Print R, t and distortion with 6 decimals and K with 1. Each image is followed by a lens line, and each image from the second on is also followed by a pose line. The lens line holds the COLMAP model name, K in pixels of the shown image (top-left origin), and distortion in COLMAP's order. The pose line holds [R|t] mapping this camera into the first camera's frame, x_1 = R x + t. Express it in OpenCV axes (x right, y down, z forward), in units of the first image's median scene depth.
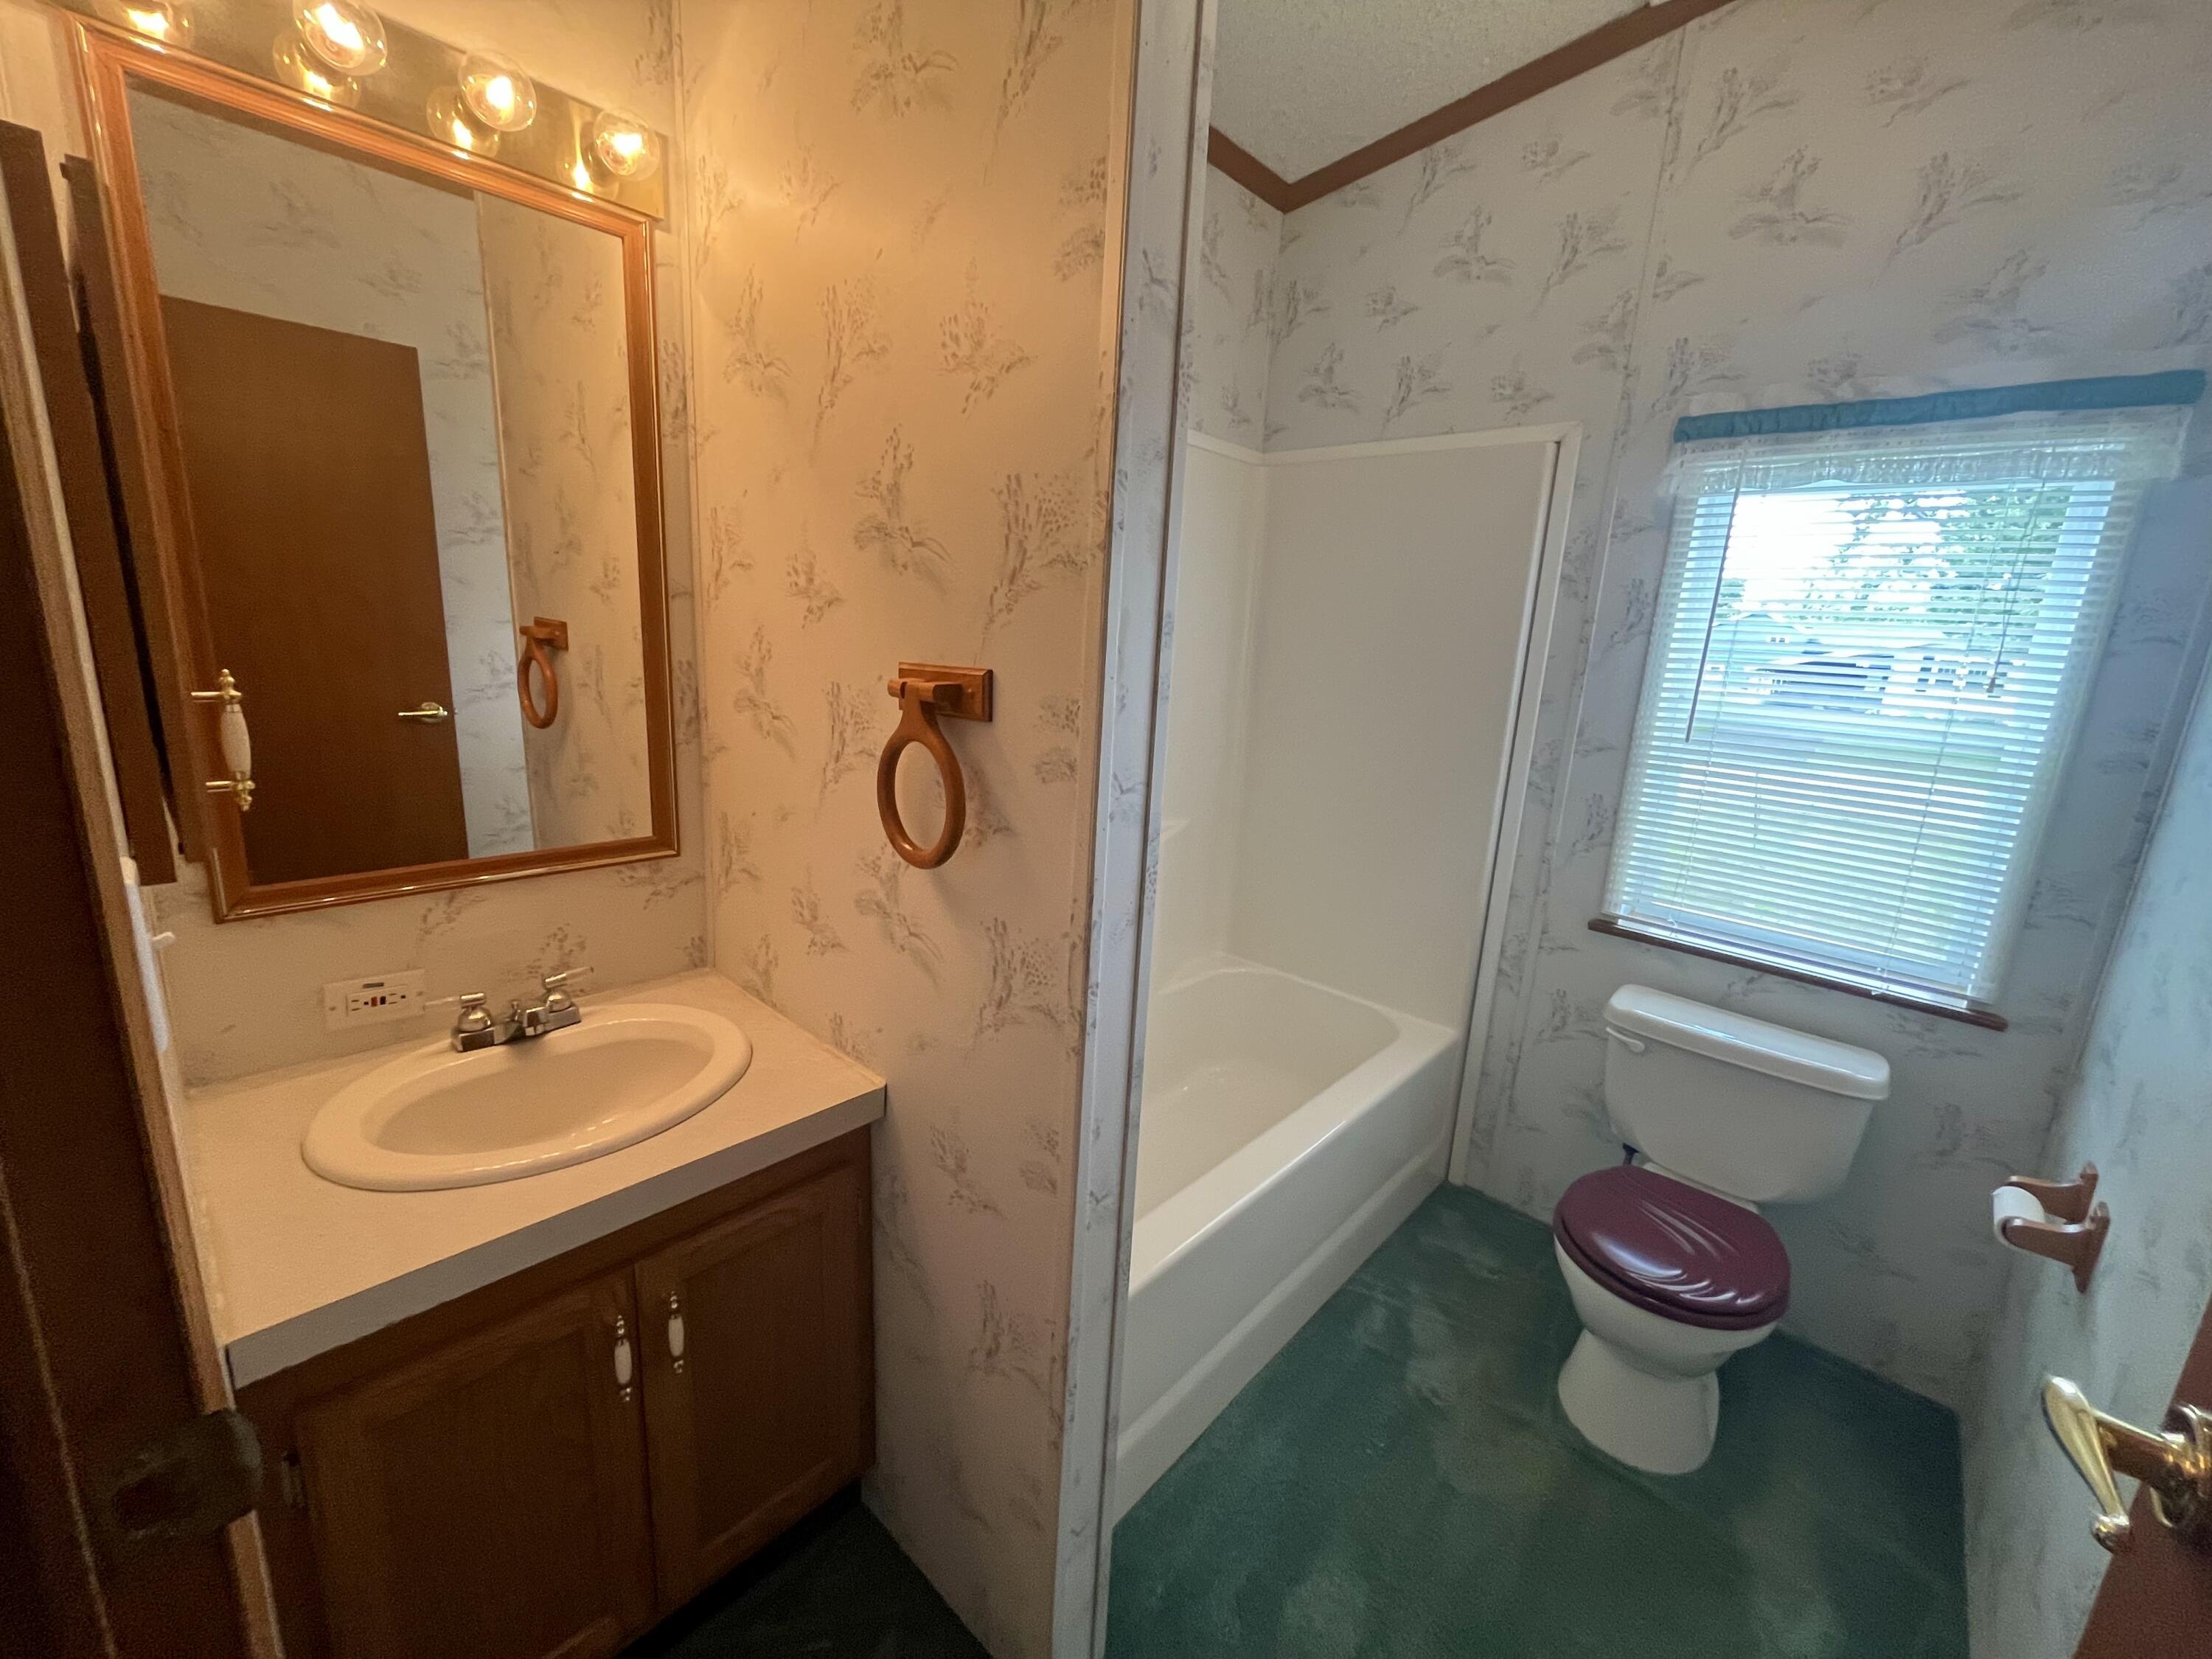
lens RADIAL K [[889.3, 0, 1105.8], [0, 889.3, 821.9], [0, 0, 1]] dist [-0.002765, 0.000007]
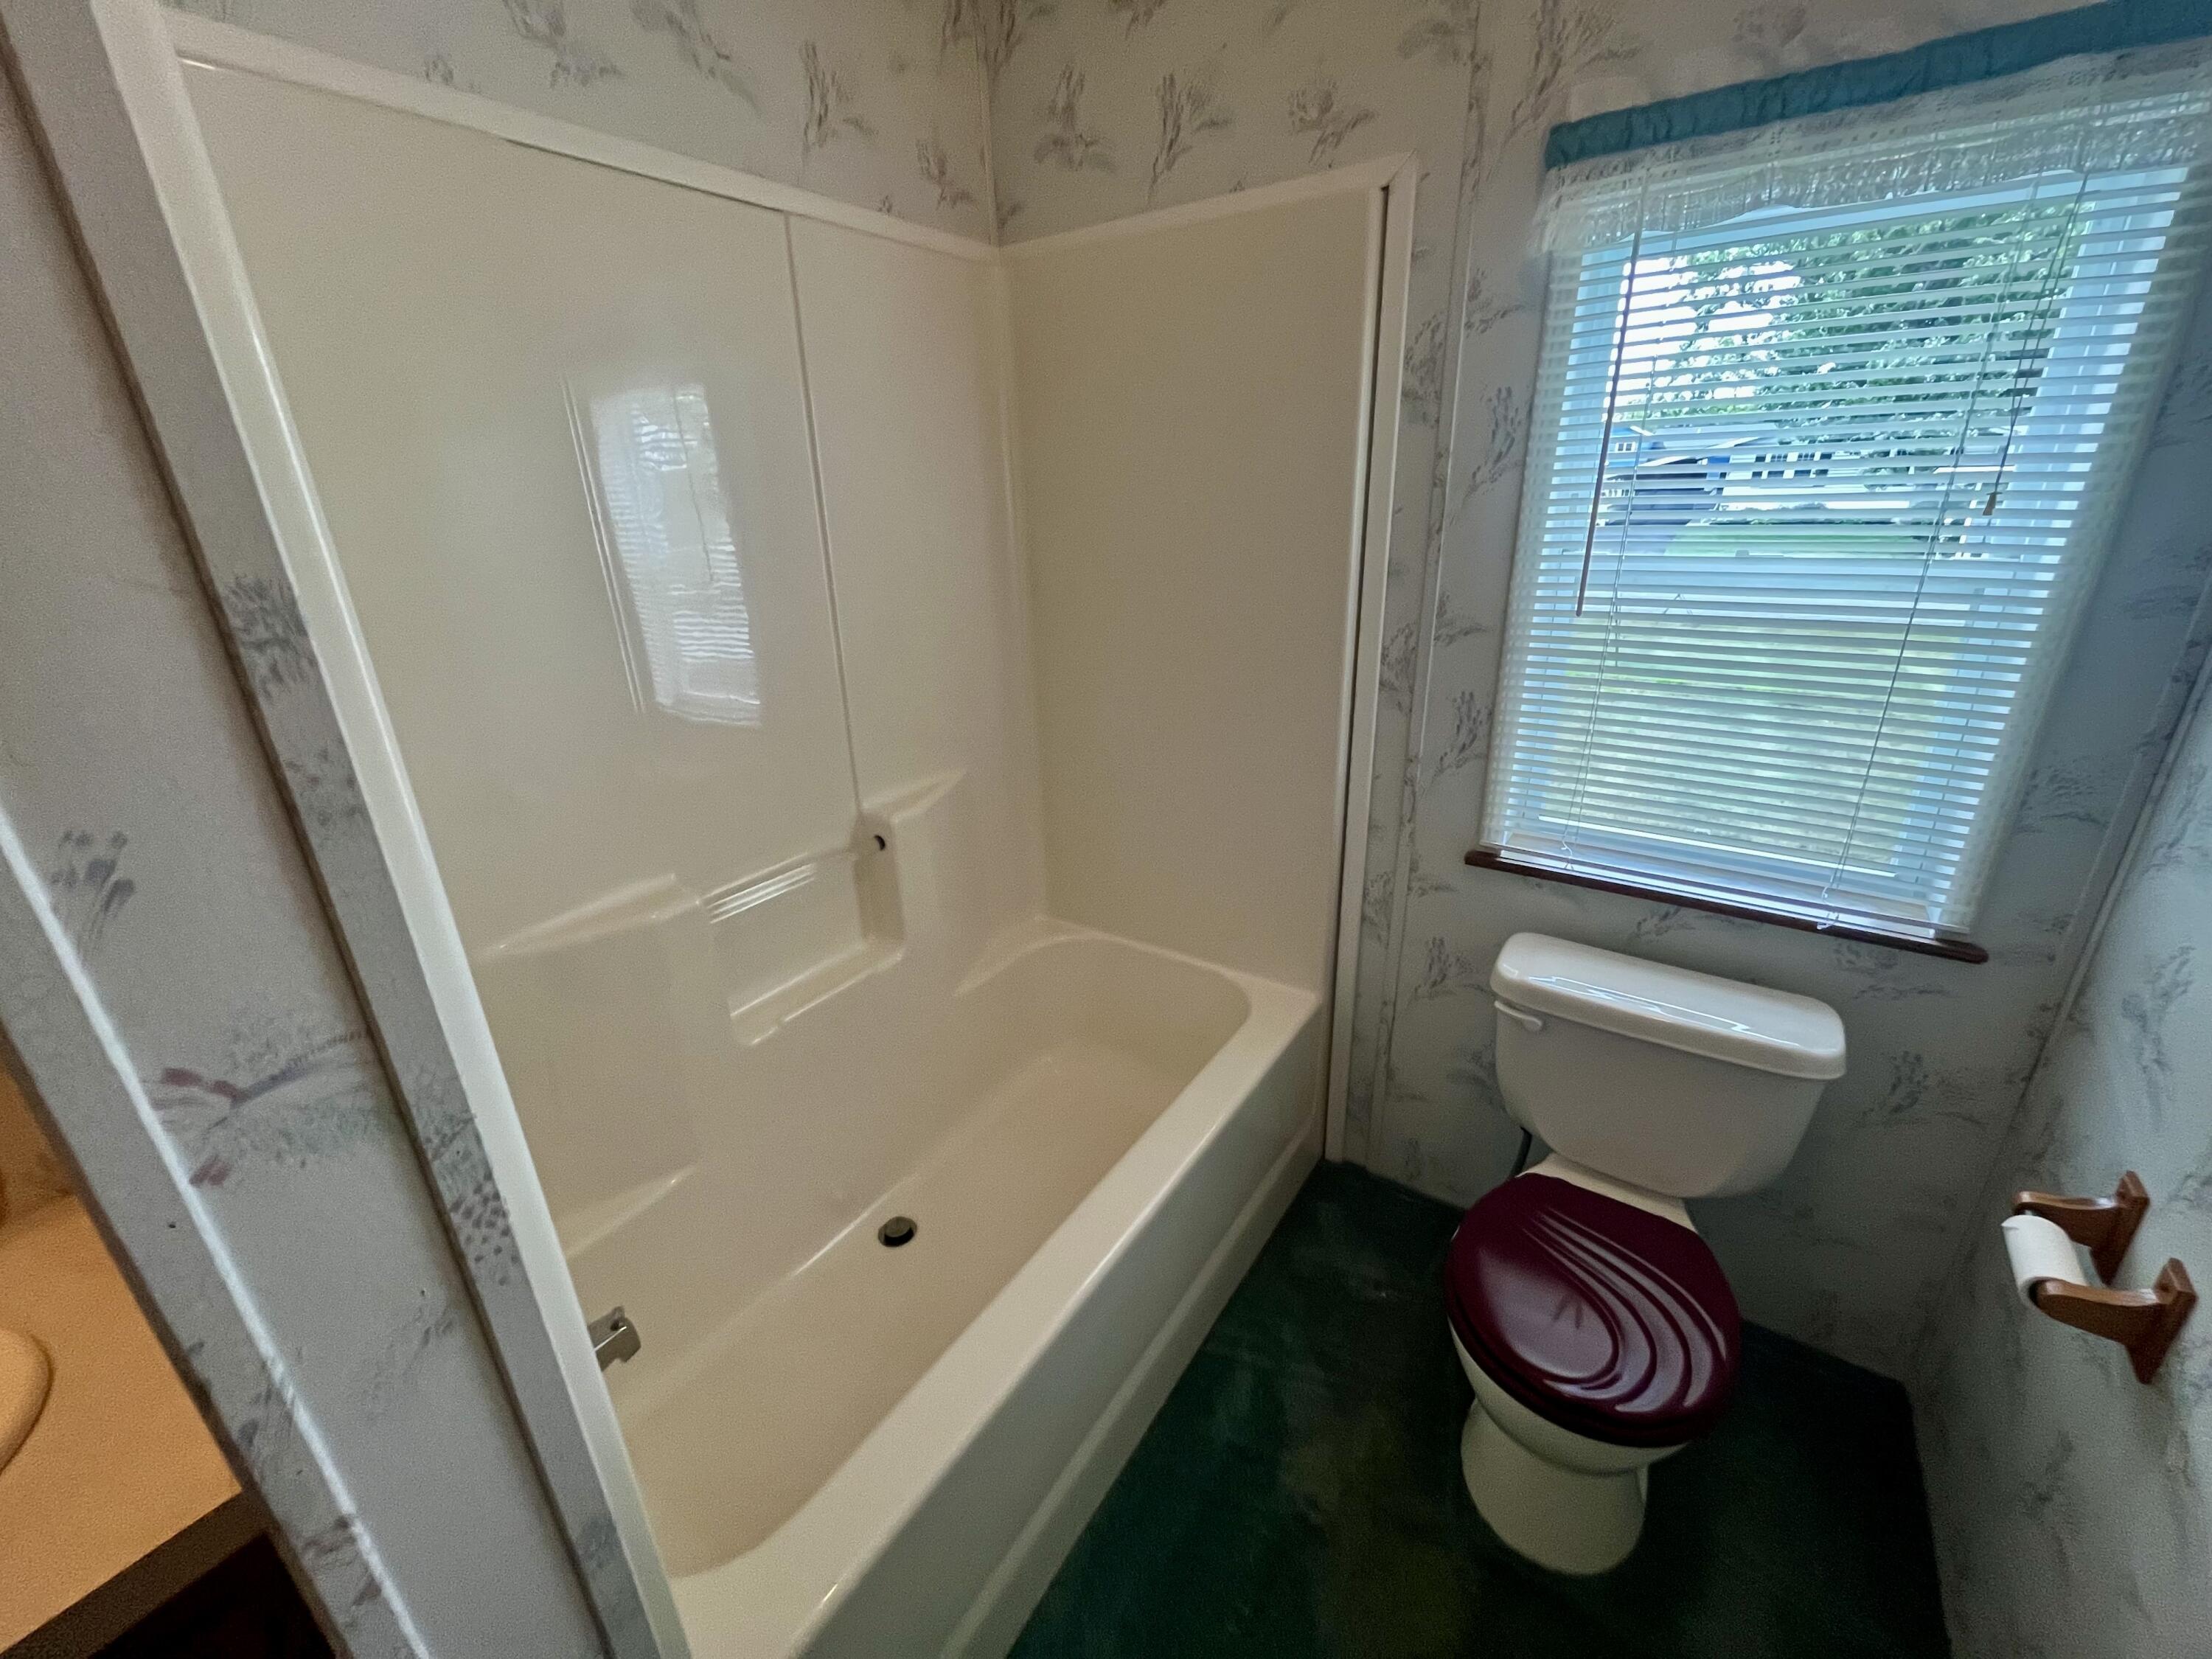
lens RADIAL K [[889.3, 0, 1105.8], [0, 889.3, 821.9], [0, 0, 1]] dist [-0.002765, 0.000007]
pose [[0.985901, -0.131664, 0.103267, 0.188645], [0.115354, 0.981850, 0.150546, -0.086450], [-0.121215, -0.136511, 0.983195, 0.333635]]
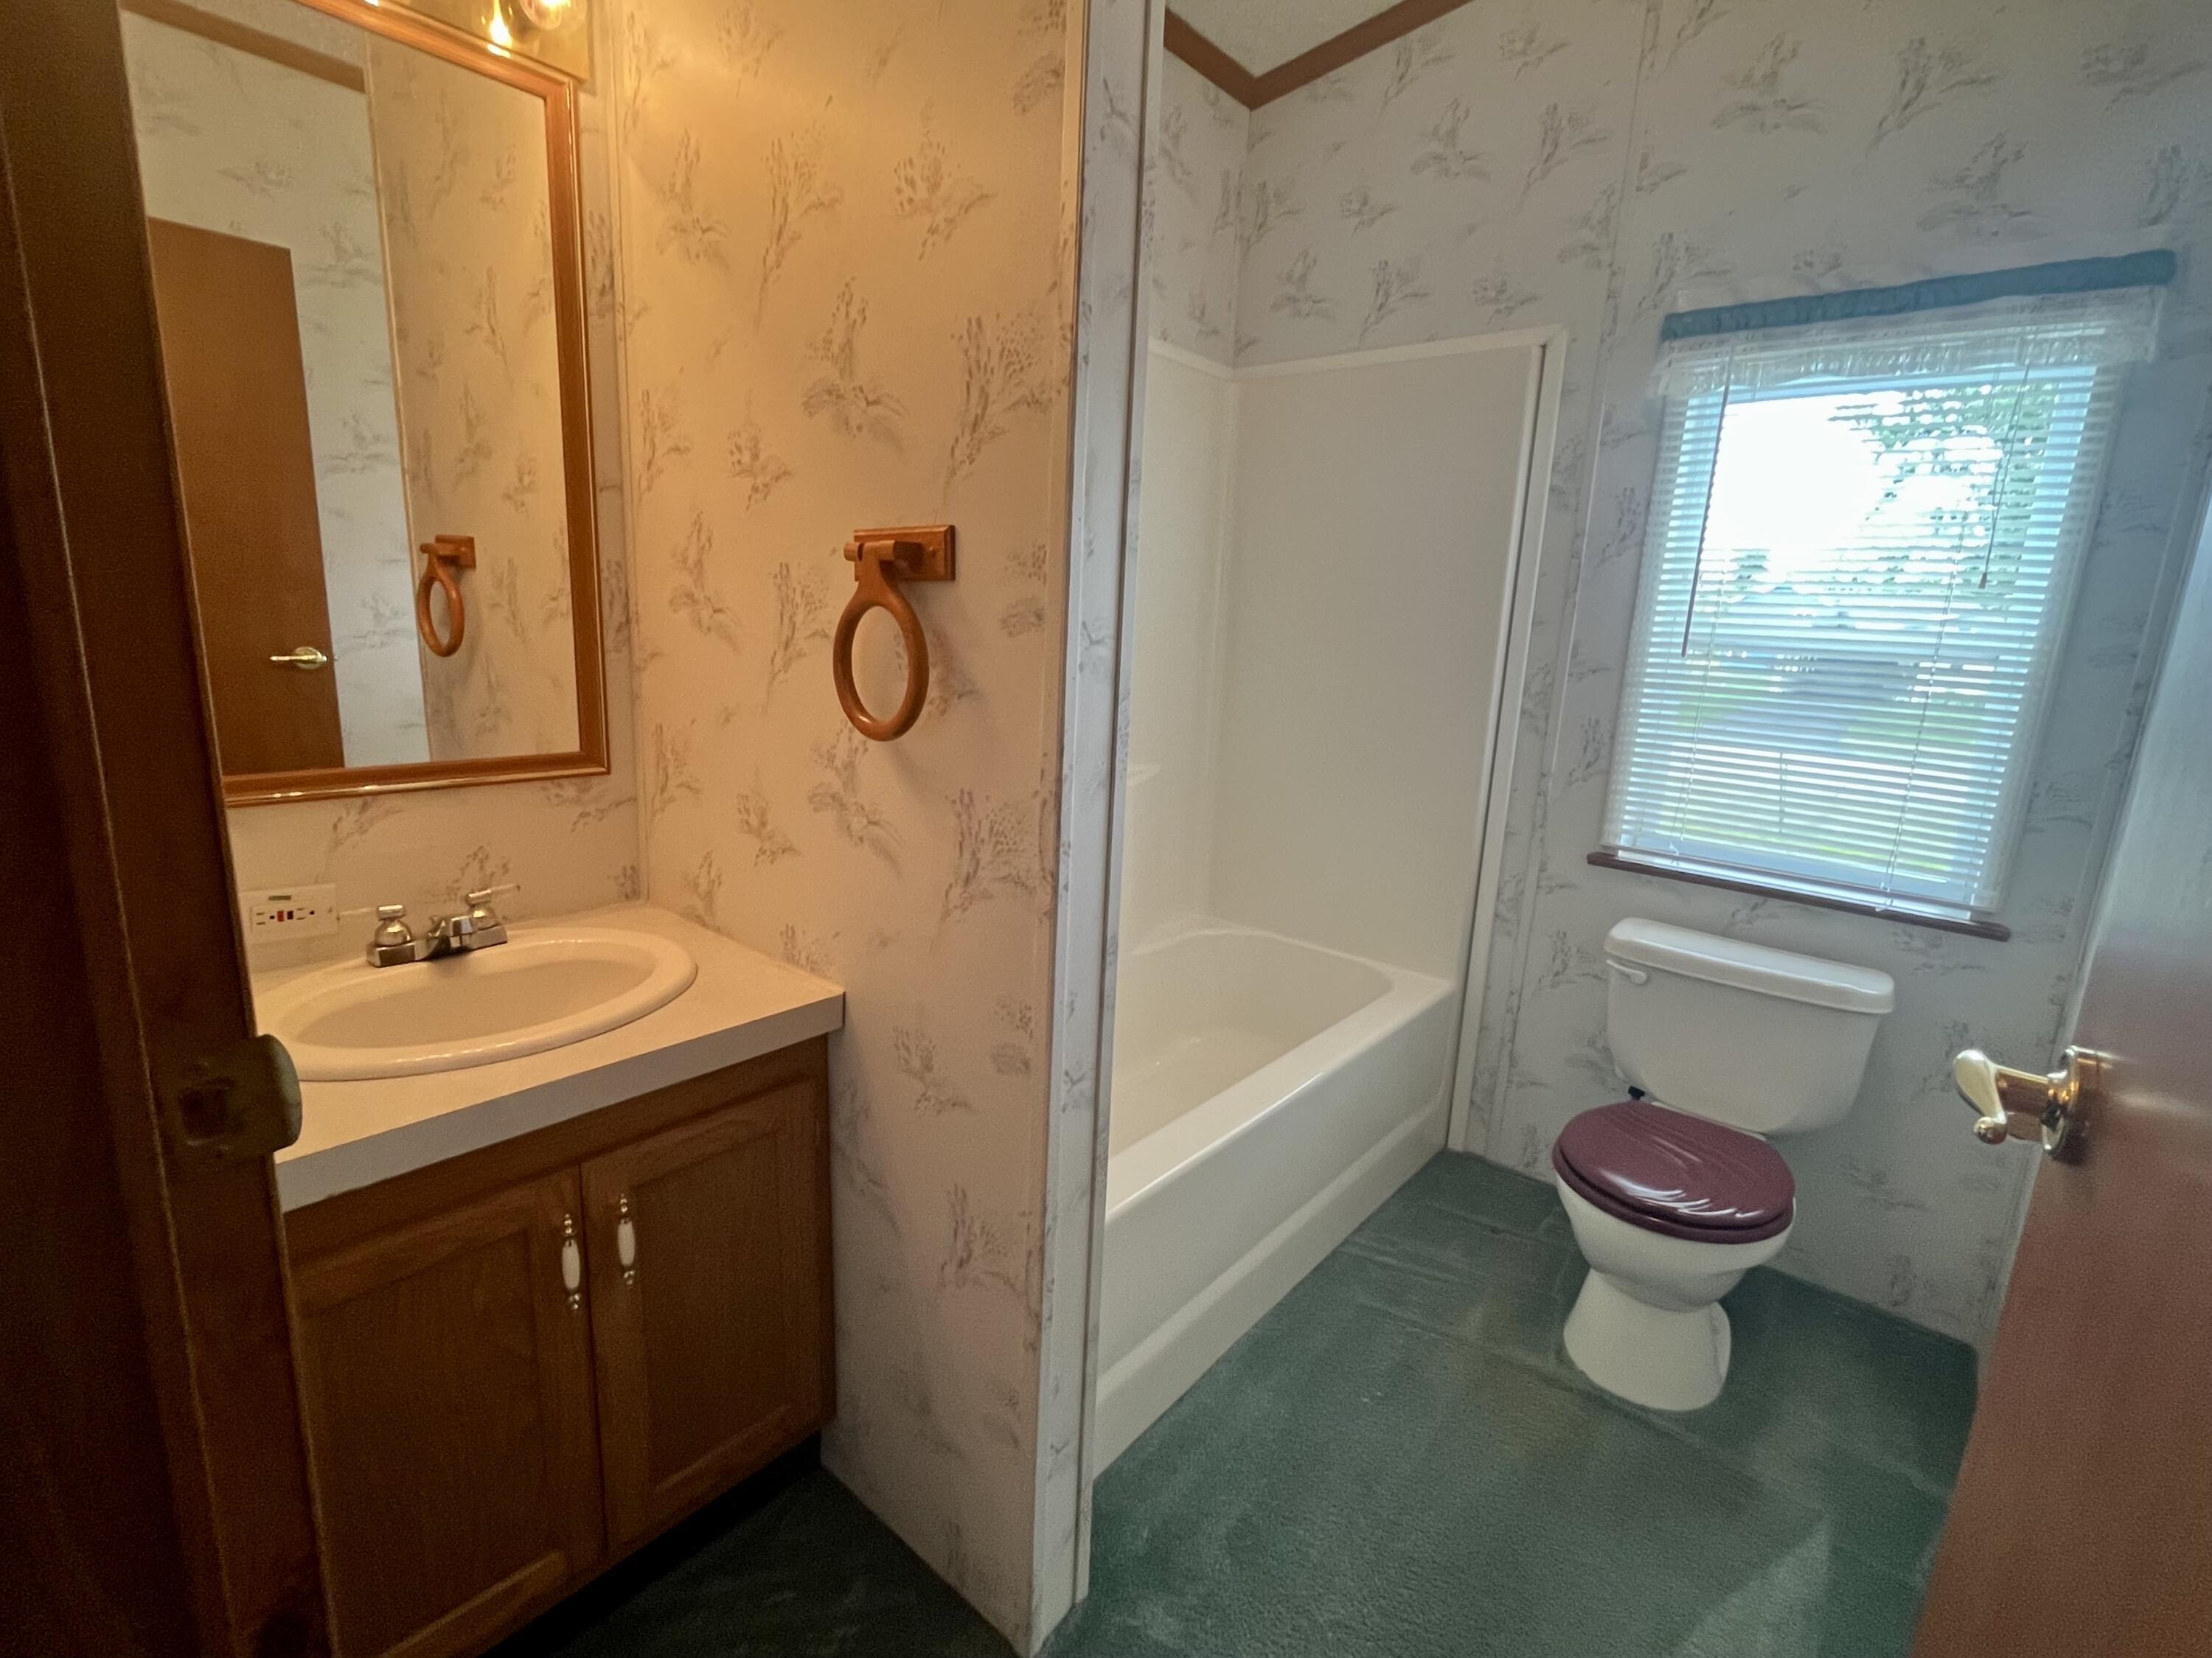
lens RADIAL K [[1009.5, 0, 1107.8], [0, 1009.5, 818.9], [0, 0, 1]] dist [-0.002909, 0.000426]
pose [[0.999062, -0.017473, 0.039614, -0.005901], [0.017914, 0.999781, -0.010796, 0.092966], [-0.039416, 0.011496, 0.999157, -0.056022]]
